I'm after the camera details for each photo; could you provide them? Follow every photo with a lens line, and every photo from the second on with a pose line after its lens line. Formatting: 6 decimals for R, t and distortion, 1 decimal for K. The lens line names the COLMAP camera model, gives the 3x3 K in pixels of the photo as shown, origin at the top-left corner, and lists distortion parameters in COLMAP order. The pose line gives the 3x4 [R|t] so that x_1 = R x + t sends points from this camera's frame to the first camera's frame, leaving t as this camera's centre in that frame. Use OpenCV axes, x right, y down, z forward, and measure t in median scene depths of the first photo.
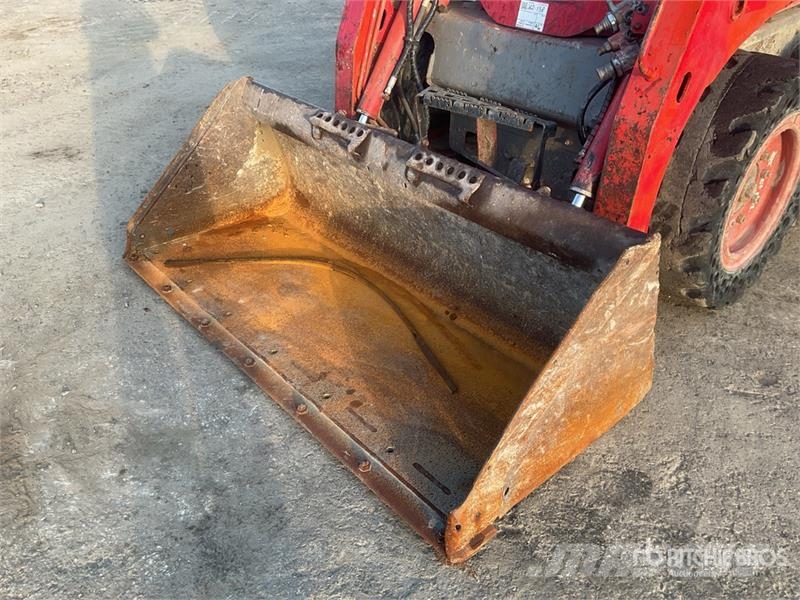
lens RADIAL K [[658.2, 0, 397.3], [0, 658.2, 301.6], [0, 0, 1]] dist [0.090216, -0.176121]
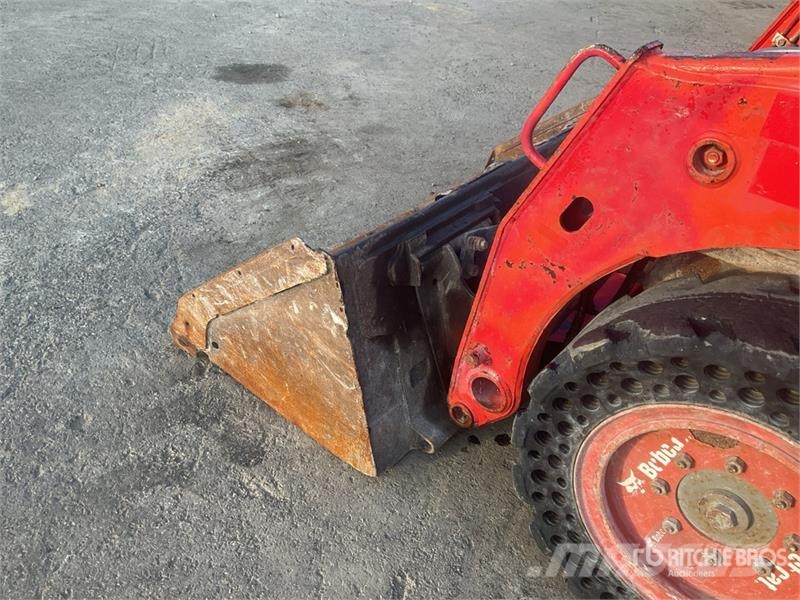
lens RADIAL K [[658.2, 0, 397.3], [0, 658.2, 301.6], [0, 0, 1]] dist [0.090216, -0.176121]
pose [[0.153465, 0.602578, -0.783165, 0.863257], [-0.624190, 0.673530, 0.395910, -0.359546], [0.766052, 0.428086, 0.479486, 0.474762]]
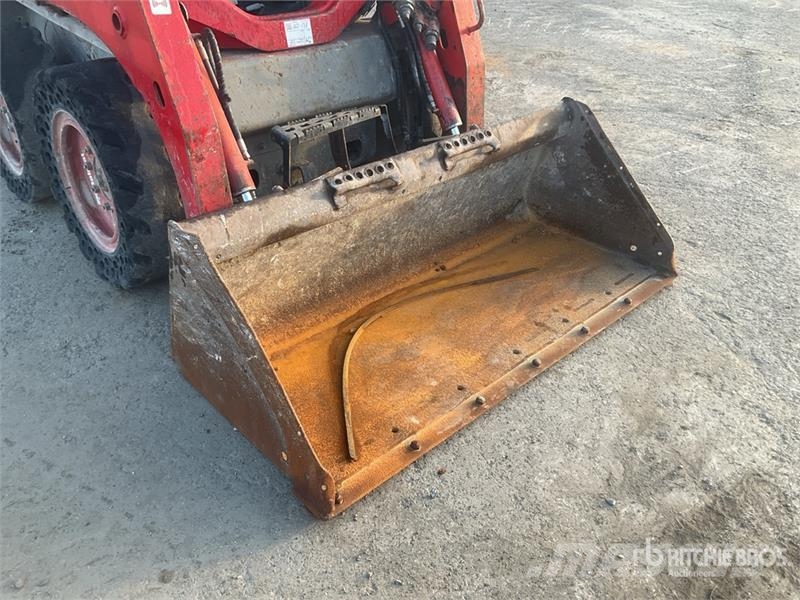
lens RADIAL K [[658.2, 0, 397.3], [0, 658.2, 301.6], [0, 0, 1]] dist [0.090216, -0.176121]
pose [[-0.027063, -0.541212, 0.840451, -1.052377], [0.539203, 0.700057, 0.468167, -0.595565], [-0.841741, 0.465844, 0.272877, 0.840096]]
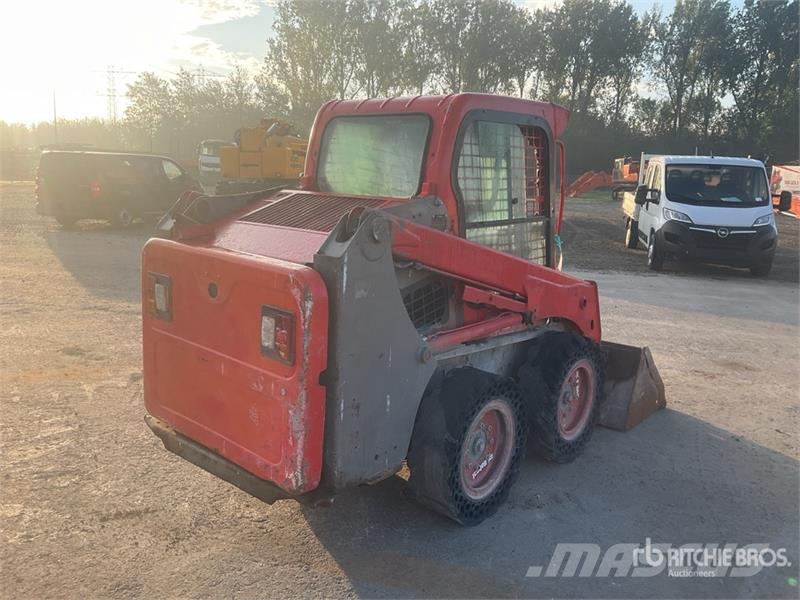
lens RADIAL K [[658.2, 0, 397.3], [0, 658.2, 301.6], [0, 0, 1]] dist [0.090216, -0.176121]
pose [[-0.987264, -0.001375, -0.159087, 0.933367], [-0.113807, 0.704844, 0.700174, -2.088747], [0.111169, 0.709361, -0.696023, 2.680628]]
